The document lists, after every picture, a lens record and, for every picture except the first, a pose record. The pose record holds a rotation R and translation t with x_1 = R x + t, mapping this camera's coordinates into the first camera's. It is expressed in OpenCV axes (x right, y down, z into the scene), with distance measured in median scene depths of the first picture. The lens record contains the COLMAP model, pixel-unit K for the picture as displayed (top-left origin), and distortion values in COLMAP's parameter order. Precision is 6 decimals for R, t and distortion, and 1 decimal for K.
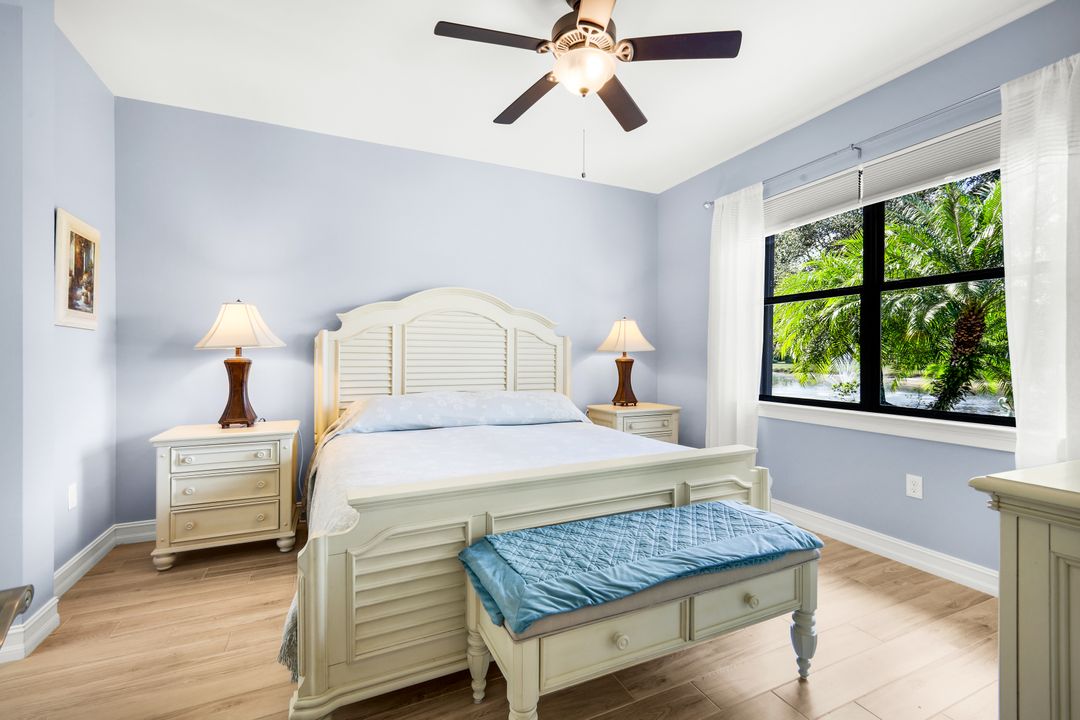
lens RADIAL K [[475.1, 0, 548.7], [0, 475.1, 360.2], [0, 0, 1]] dist [0.003191, -0.000627]
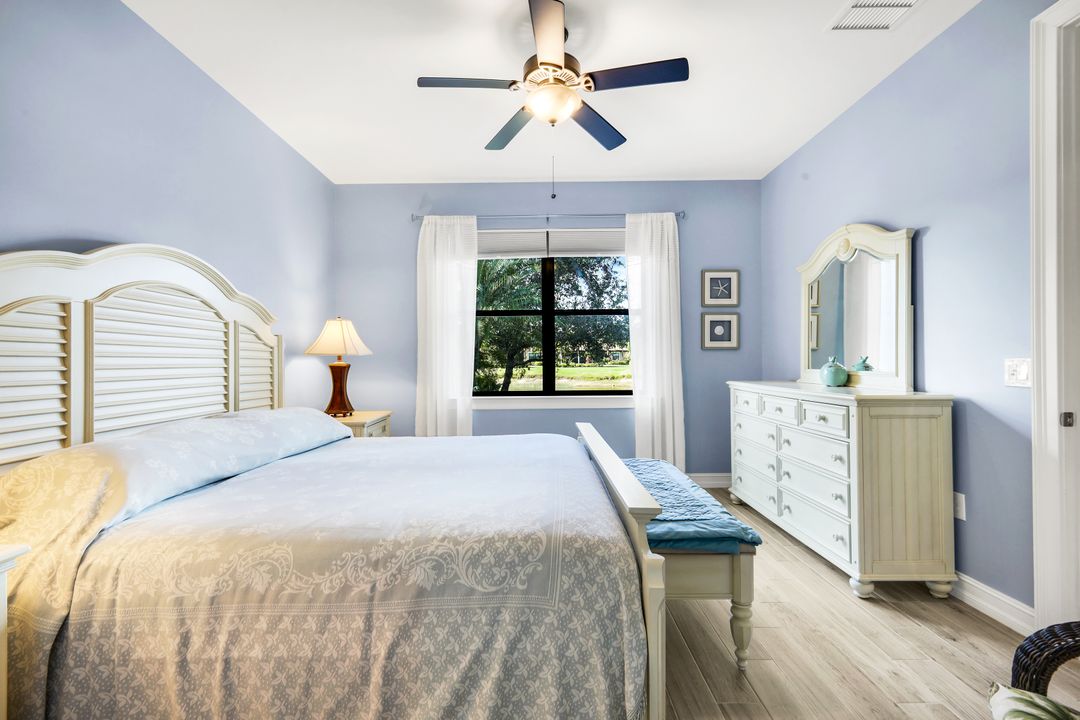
lens RADIAL K [[475.1, 0, 544.9], [0, 475.1, 357.1], [0, 0, 1]] dist [0.003191, -0.000627]
pose [[0.422894, -0.000853, 0.906179, -0.571616], [0.018738, 0.999794, -0.007804, -0.001084], [-0.905985, 0.020280, 0.422823, 0.333100]]
